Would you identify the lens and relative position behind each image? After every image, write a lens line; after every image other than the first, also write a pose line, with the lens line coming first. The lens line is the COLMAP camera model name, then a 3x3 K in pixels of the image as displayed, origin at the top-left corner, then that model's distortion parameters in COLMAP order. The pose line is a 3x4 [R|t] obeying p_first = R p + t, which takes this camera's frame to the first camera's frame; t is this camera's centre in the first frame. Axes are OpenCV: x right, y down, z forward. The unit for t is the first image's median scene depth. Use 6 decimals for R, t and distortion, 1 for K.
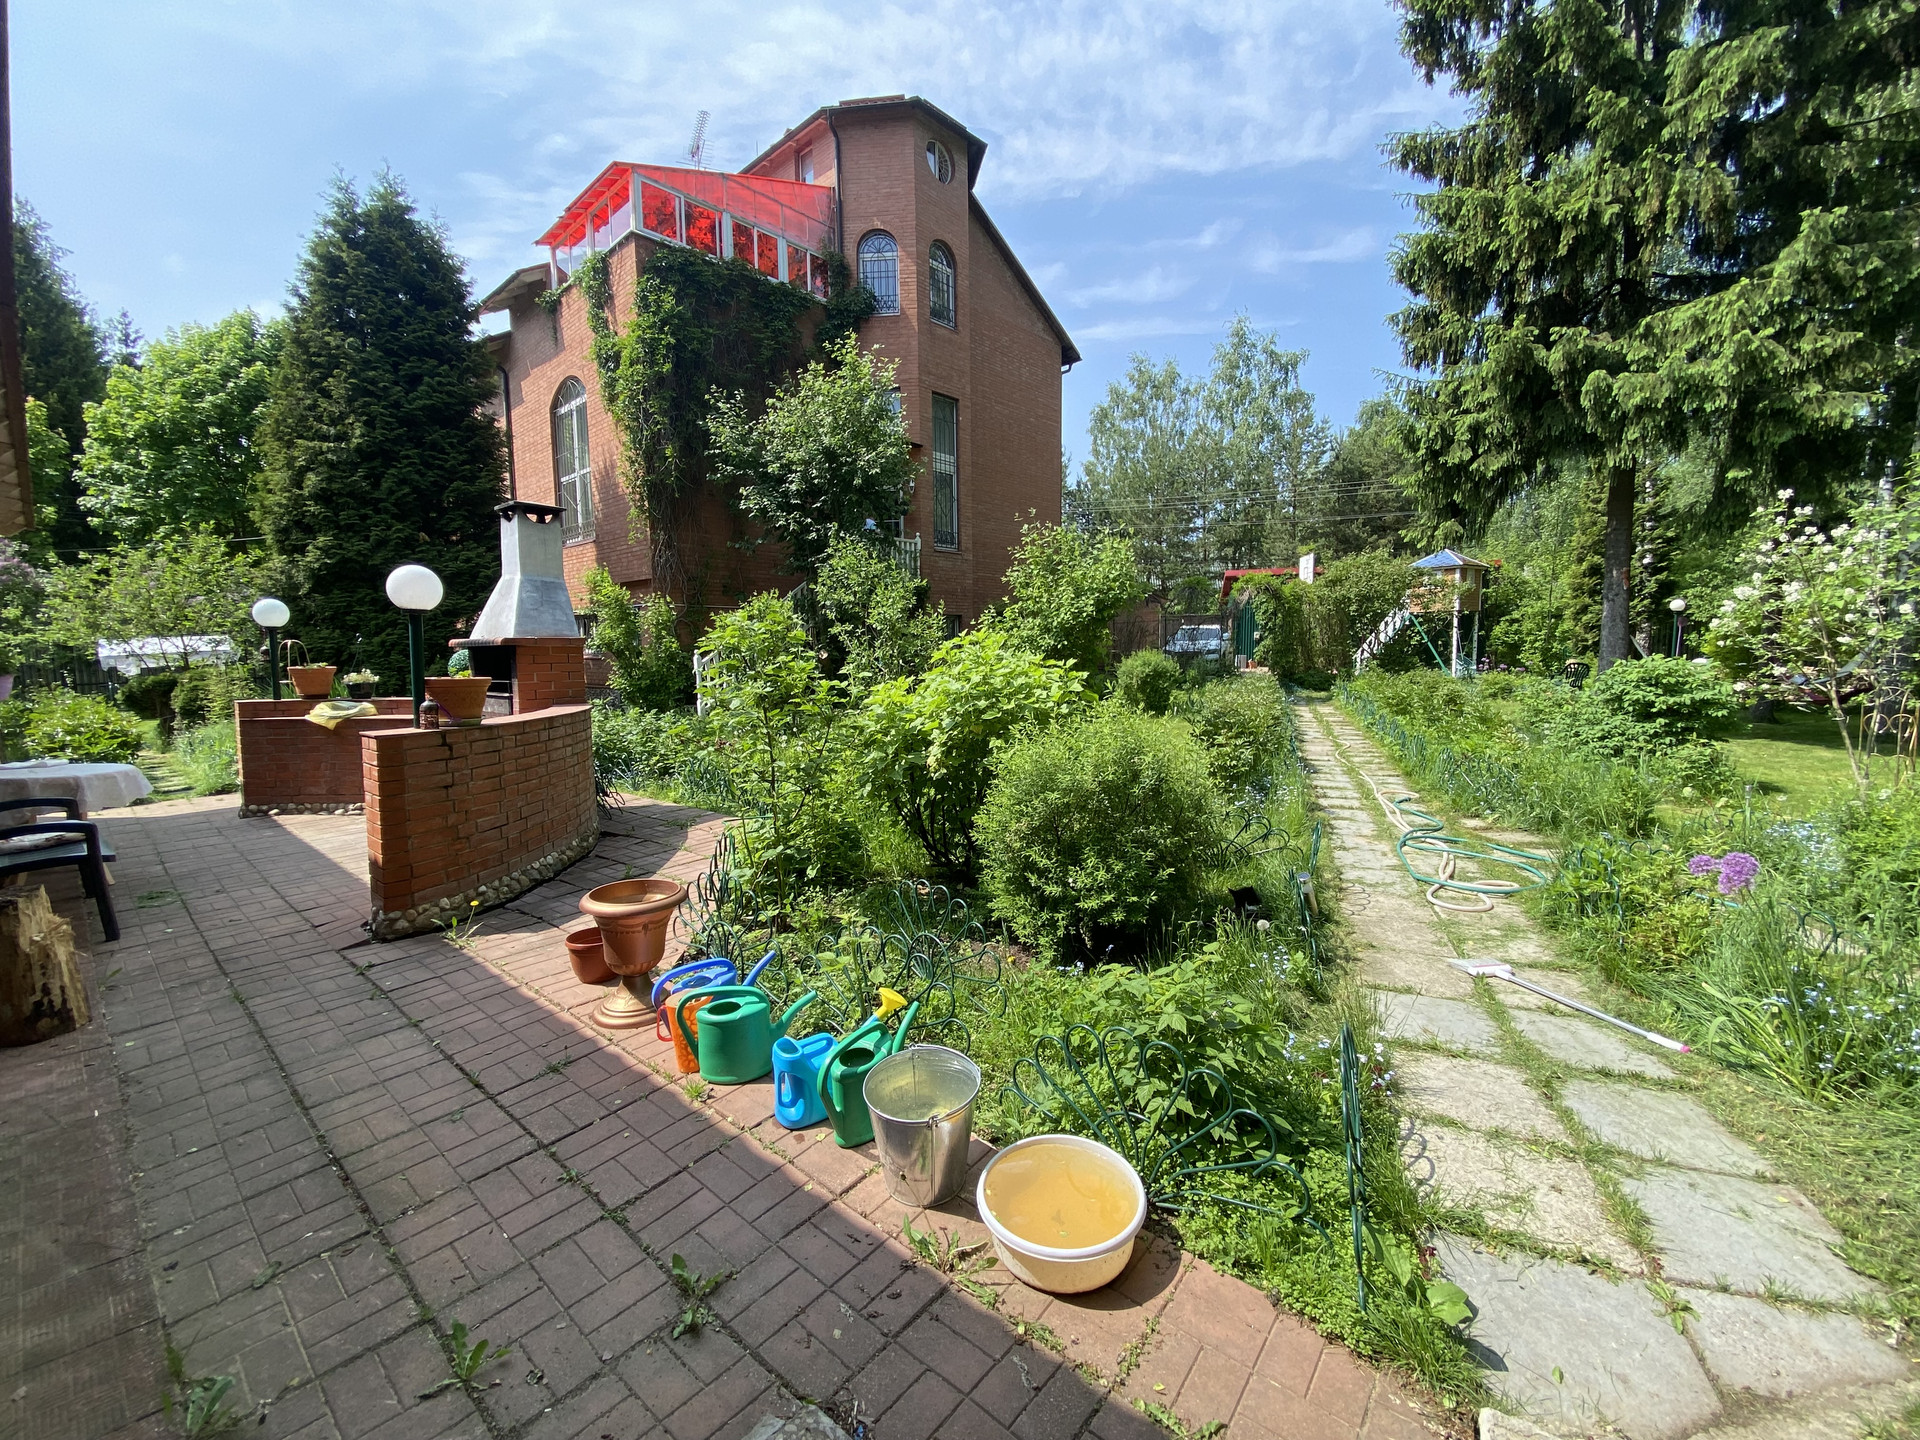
lens RADIAL K [[773.2, 0, 960.0], [0, 773.2, 720.0], [0, 0, 1]] dist [0.001456, -0.011223]
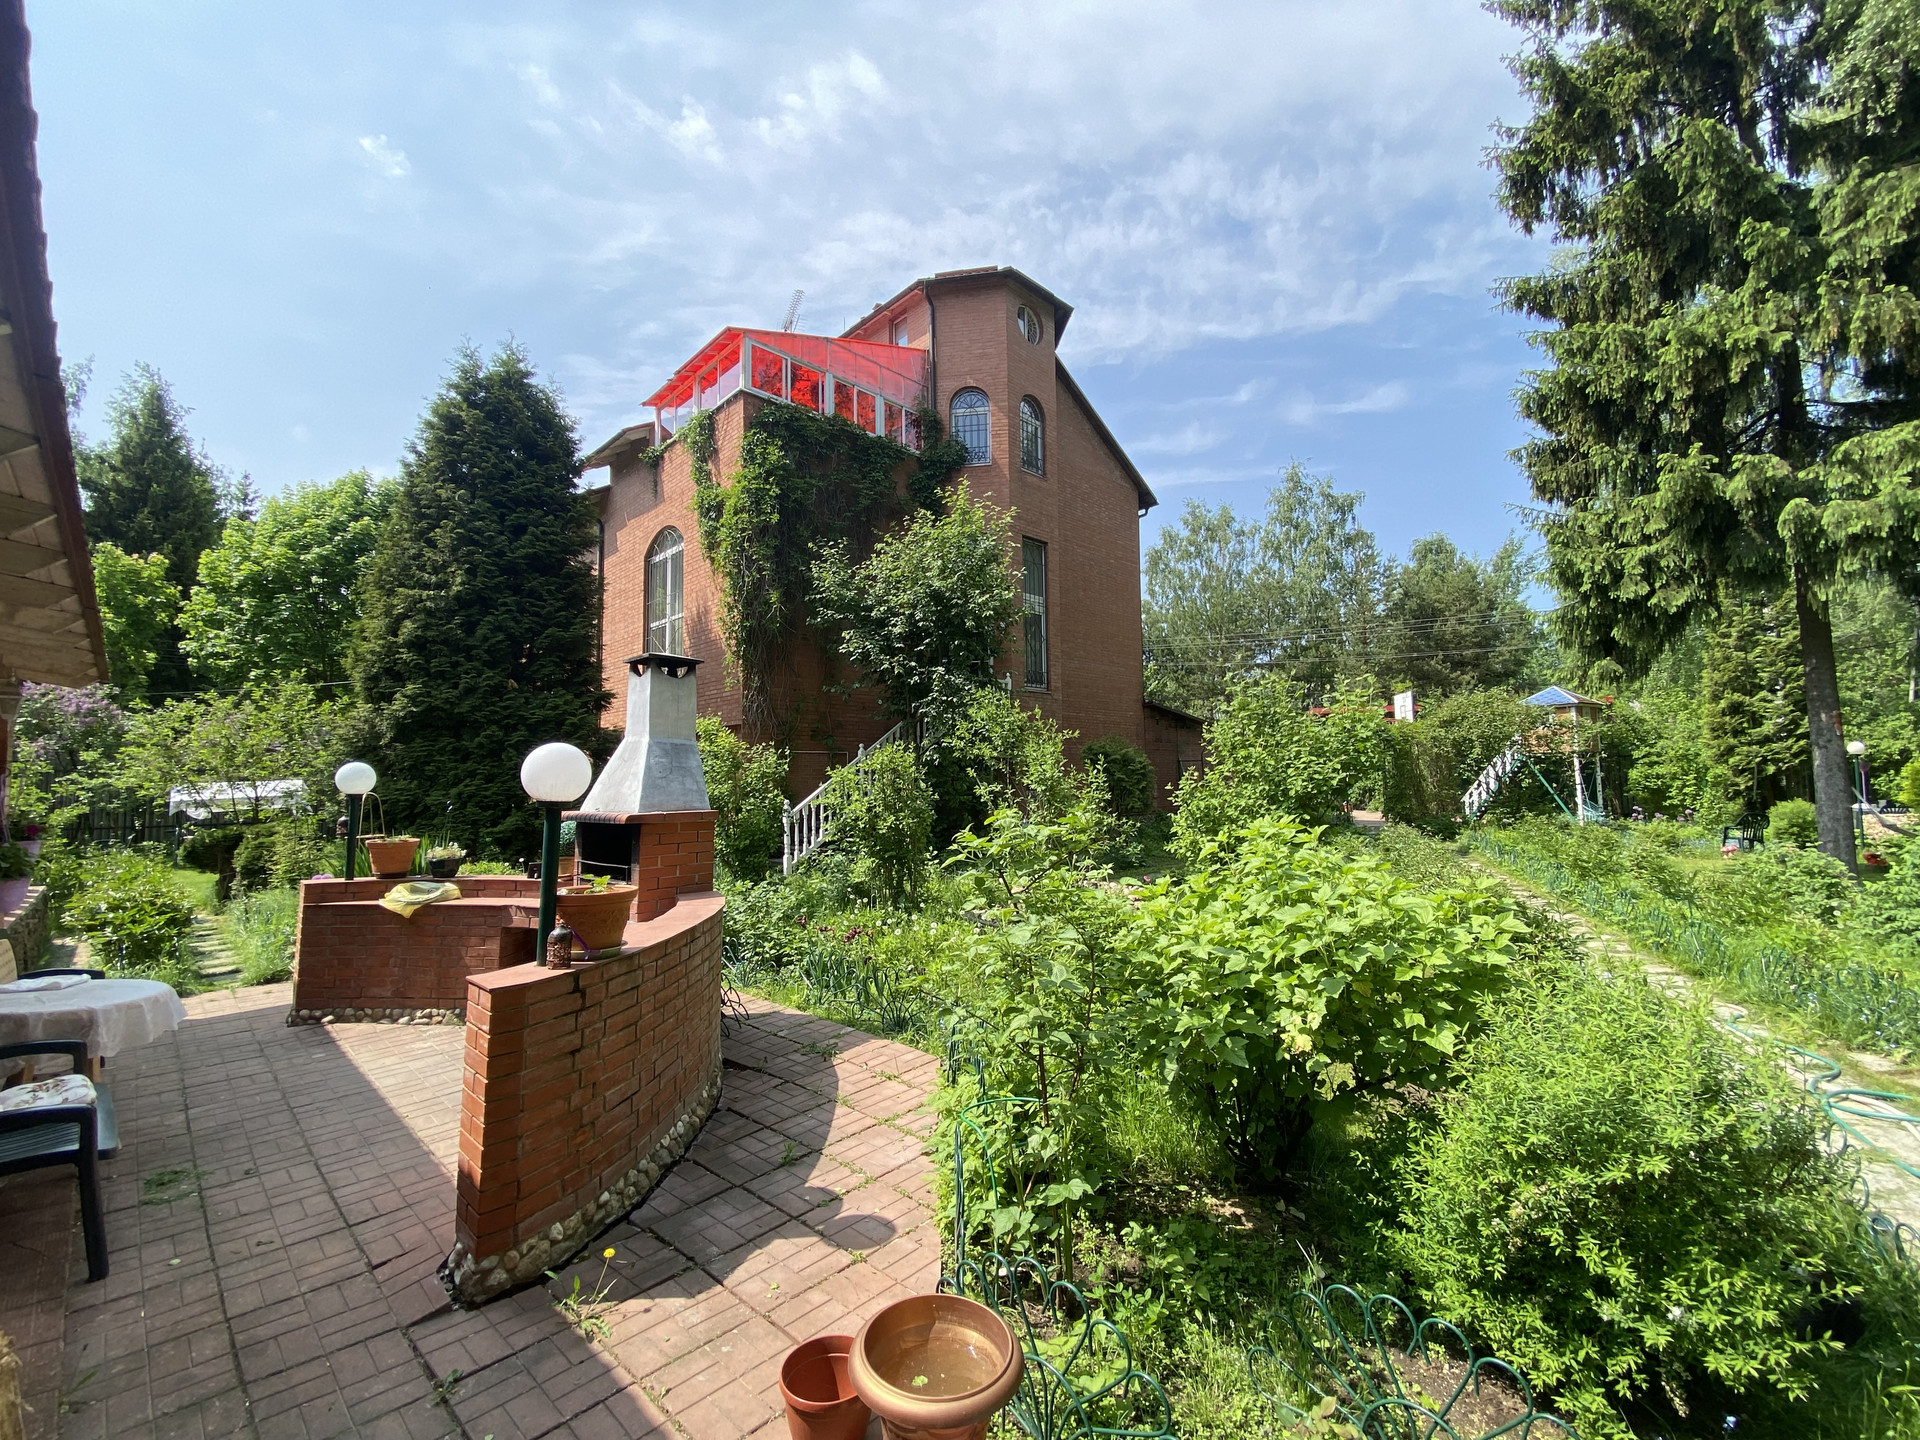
lens RADIAL K [[776.1, 0, 960.0], [0, 776.1, 720.0], [0, 0, 1]] dist [0.012133, -0.017208]
pose [[0.998477, -0.003227, -0.055081, -0.080178], [-0.006280, 0.985155, -0.171553, -0.028333], [0.054817, 0.171637, 0.983634, 0.077849]]
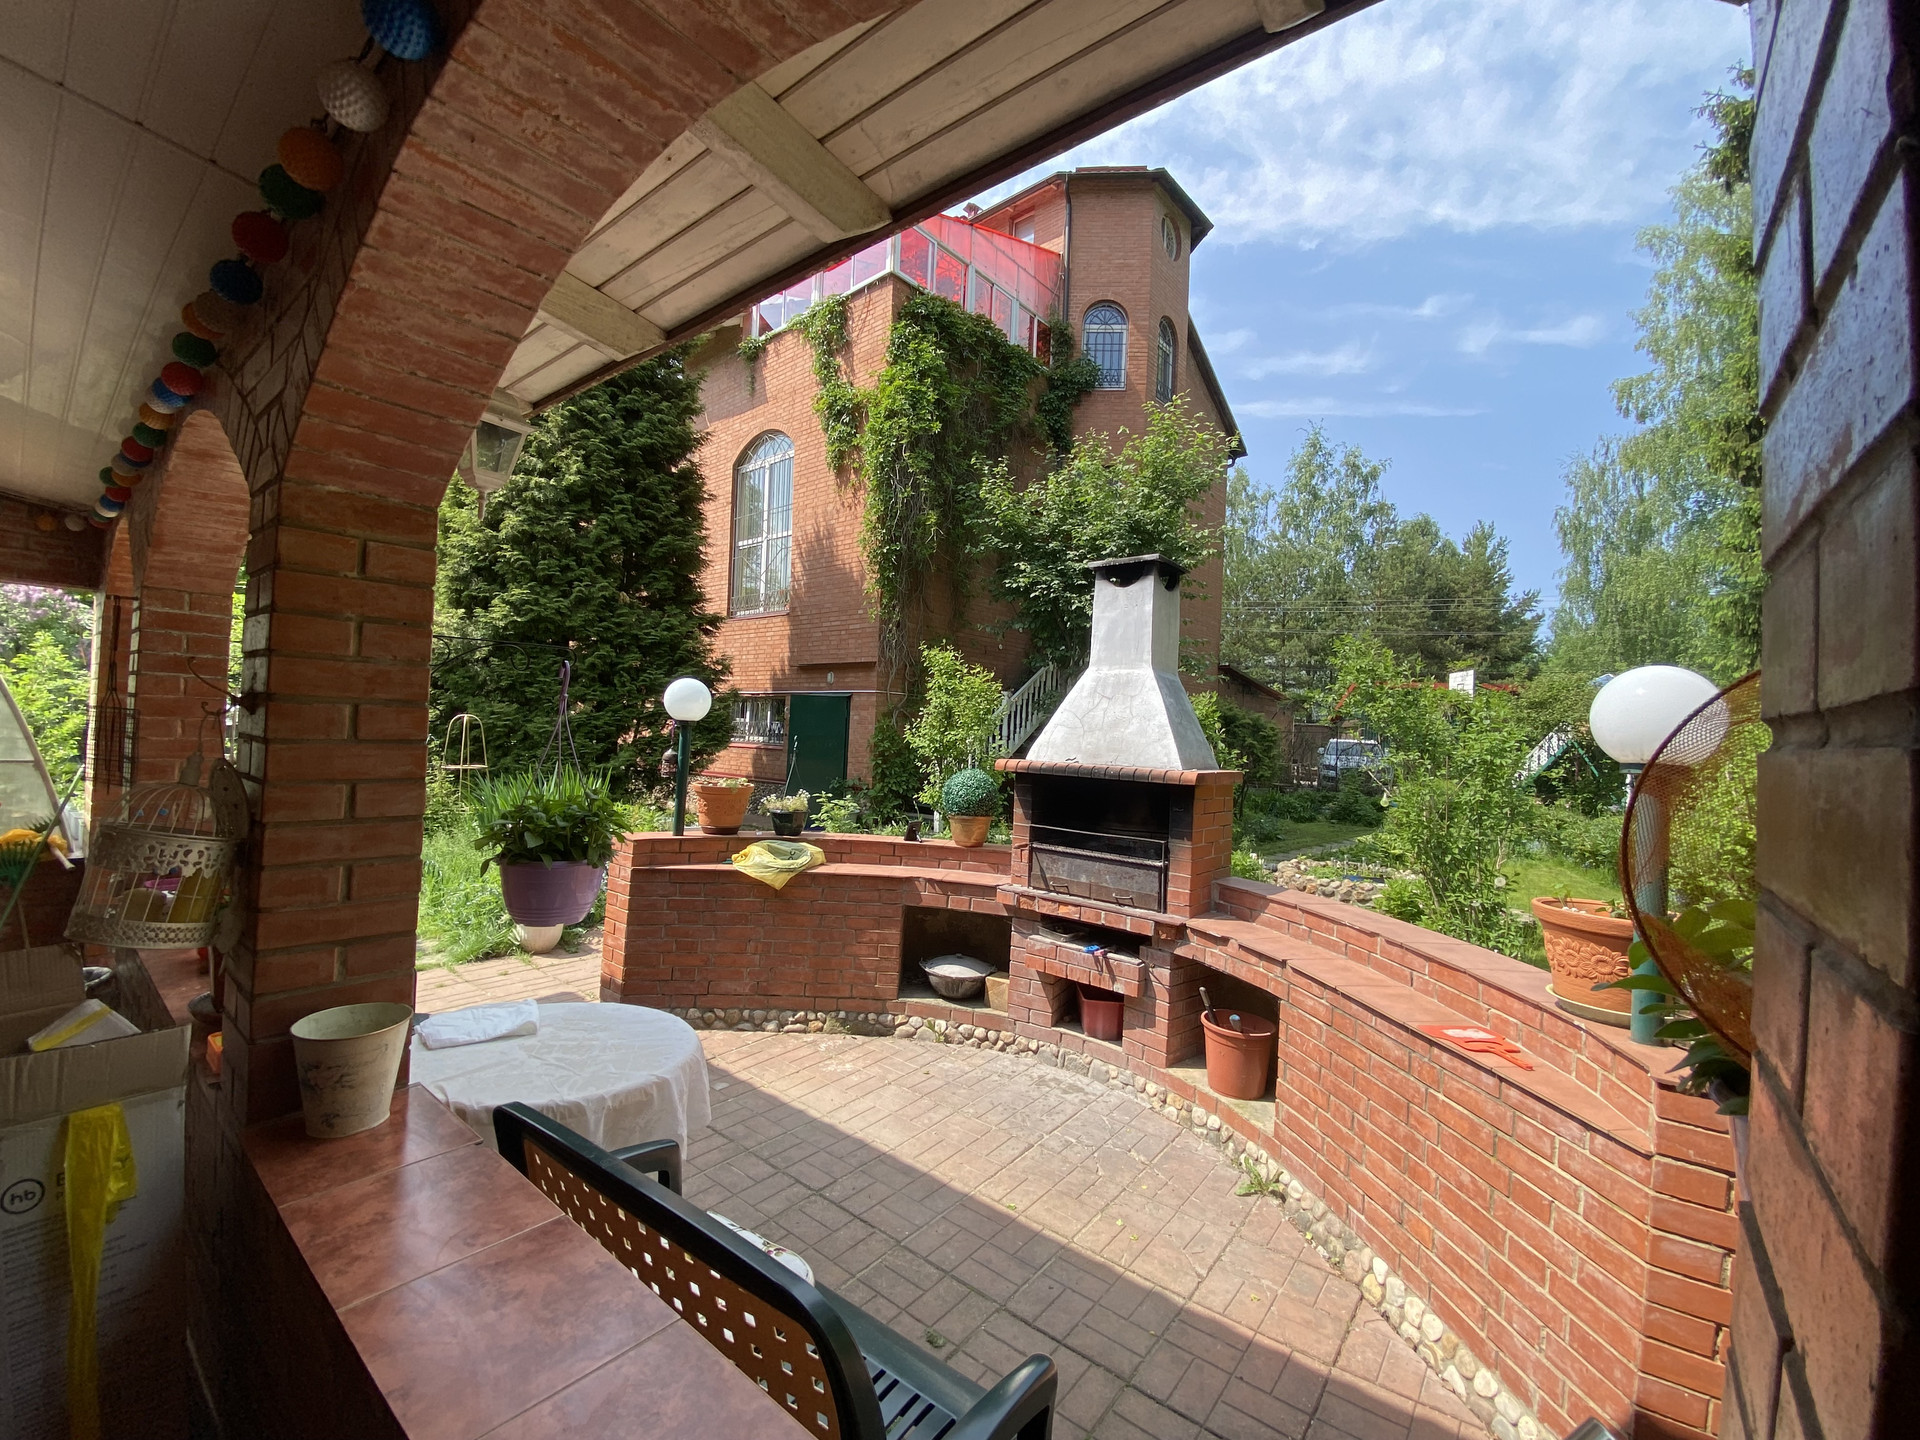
lens RADIAL K [[781.9, 0, 962.6], [0, 781.9, 717.5], [0, 0, 1]] dist [0.016177, -0.017592]
pose [[0.998315, 0.055533, 0.016809, -0.328082], [-0.053141, 0.991433, -0.119315, -0.028150], [-0.023291, 0.118220, 0.992714, 0.168176]]
